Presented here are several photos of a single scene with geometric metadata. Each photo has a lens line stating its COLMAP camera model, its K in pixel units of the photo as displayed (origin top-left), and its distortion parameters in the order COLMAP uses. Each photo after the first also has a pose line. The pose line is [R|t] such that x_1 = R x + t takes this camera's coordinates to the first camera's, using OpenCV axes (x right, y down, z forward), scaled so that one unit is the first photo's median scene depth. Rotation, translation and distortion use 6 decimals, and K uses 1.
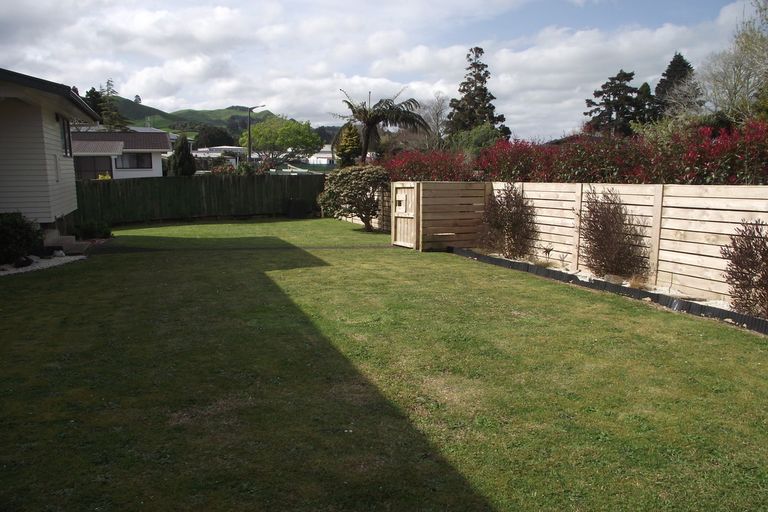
lens RADIAL K [[623.1, 0, 387.6], [0, 623.1, 262.1], [0, 0, 1]] dist [-0.037287, 0.010116]
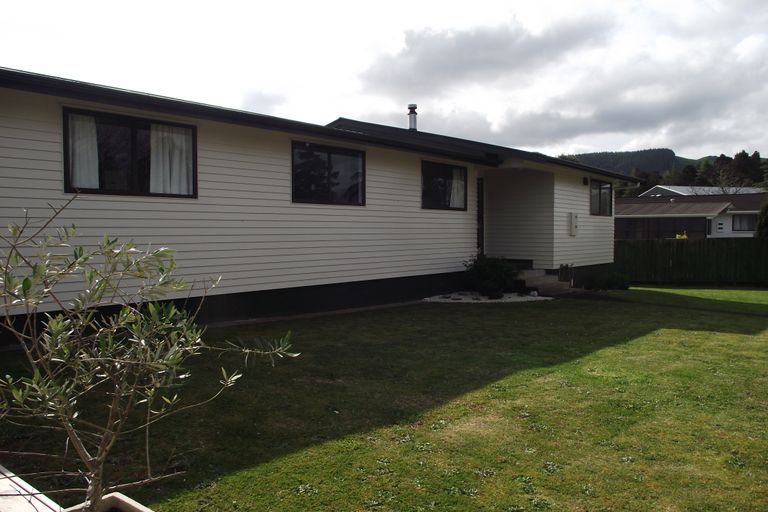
lens RADIAL K [[623.1, 0, 388.2], [0, 623.1, 252.7], [0, 0, 1]] dist [-0.037287, 0.010116]
pose [[0.493127, 0.029102, -0.869470, 0.666371], [-0.136646, 0.989625, -0.044377, 0.000619], [0.859159, 0.140693, 0.491988, 0.280559]]
